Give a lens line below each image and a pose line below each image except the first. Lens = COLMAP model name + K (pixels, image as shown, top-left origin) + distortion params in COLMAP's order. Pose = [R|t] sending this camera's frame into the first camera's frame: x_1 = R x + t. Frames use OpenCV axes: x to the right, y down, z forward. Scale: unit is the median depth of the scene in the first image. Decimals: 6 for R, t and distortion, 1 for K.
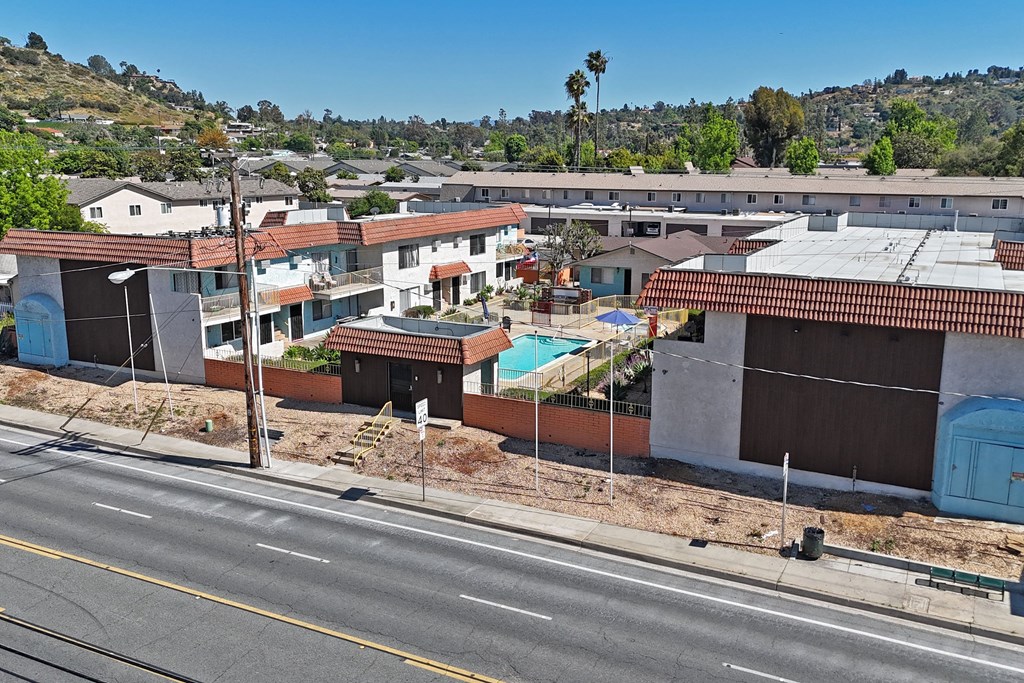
lens RADIAL K [[848.5, 0, 511.0], [0, 848.5, 339.0], [0, 0, 1]] dist [0.003089, 0.090249]
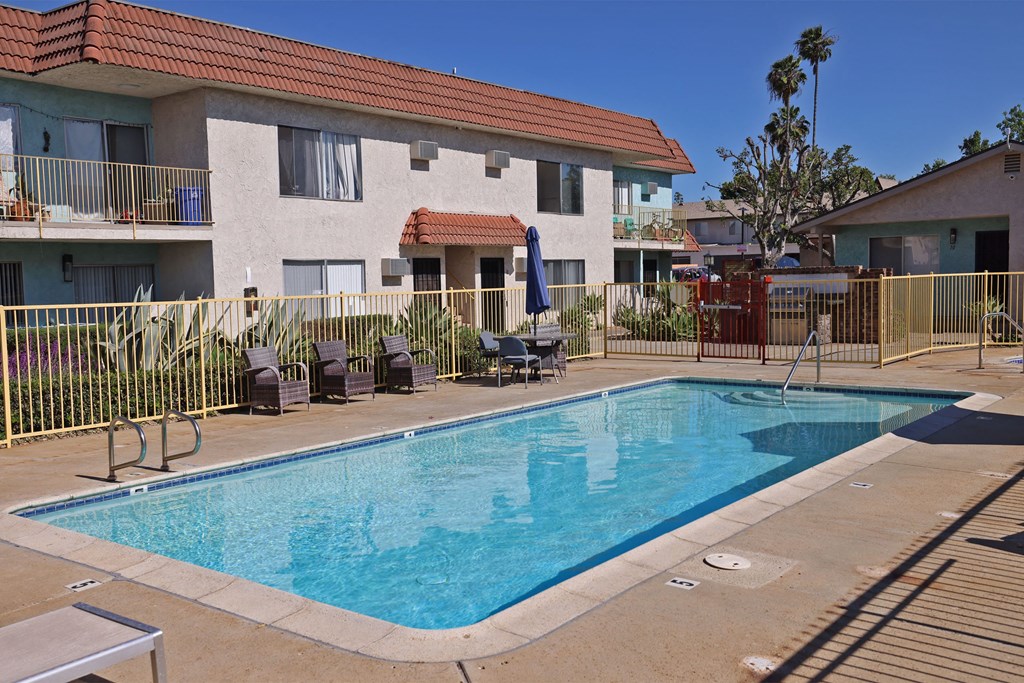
lens RADIAL K [[952.1, 0, 512.0], [0, 952.1, 341.5], [0, 0, 1]] dist [0.062090, -0.001299]
pose [[0.982523, 0.002244, -0.186127, 0.021377], [-0.026169, 0.991662, -0.126182, 0.016344], [0.184292, 0.128848, 0.974389, 0.595714]]
